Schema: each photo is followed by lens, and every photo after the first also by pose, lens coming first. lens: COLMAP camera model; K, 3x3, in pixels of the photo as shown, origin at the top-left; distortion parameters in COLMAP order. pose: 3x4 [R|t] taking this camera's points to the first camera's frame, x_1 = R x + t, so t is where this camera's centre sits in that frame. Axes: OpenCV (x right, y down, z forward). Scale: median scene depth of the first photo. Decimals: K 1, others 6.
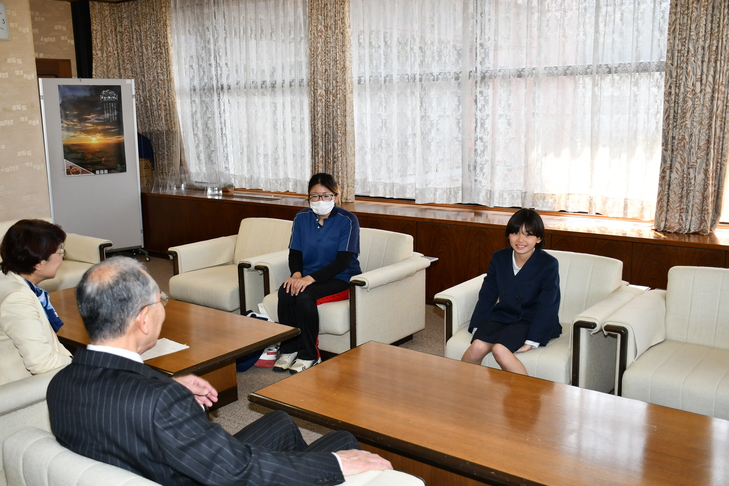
lens RADIAL K [[756.3, 0, 364.4], [0, 756.3, 243.0], [0, 0, 1]] dist [-0.011693, 0.000000]
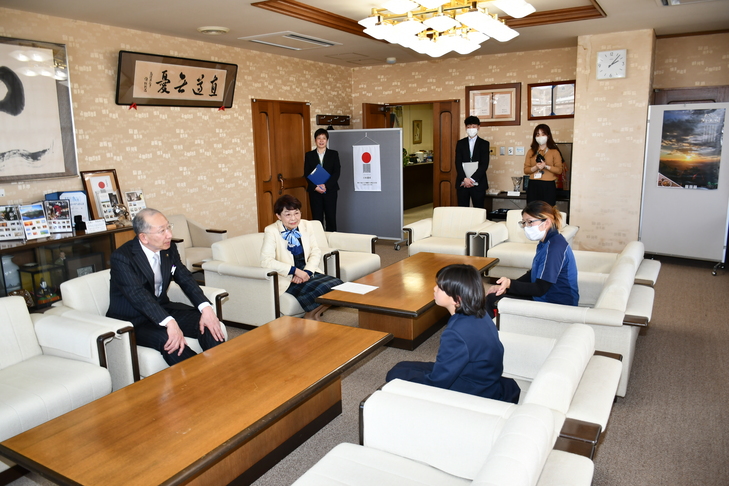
lens RADIAL K [[554.7, 0, 365.1], [0, 554.7, 241.2], [0, 0, 1]] dist [-0.010333, -0.003612]
pose [[0.135537, 0.194604, -0.971473, 0.413932], [-0.168199, 0.970807, 0.171004, -0.076474], [0.976391, 0.140223, 0.164312, 0.412431]]
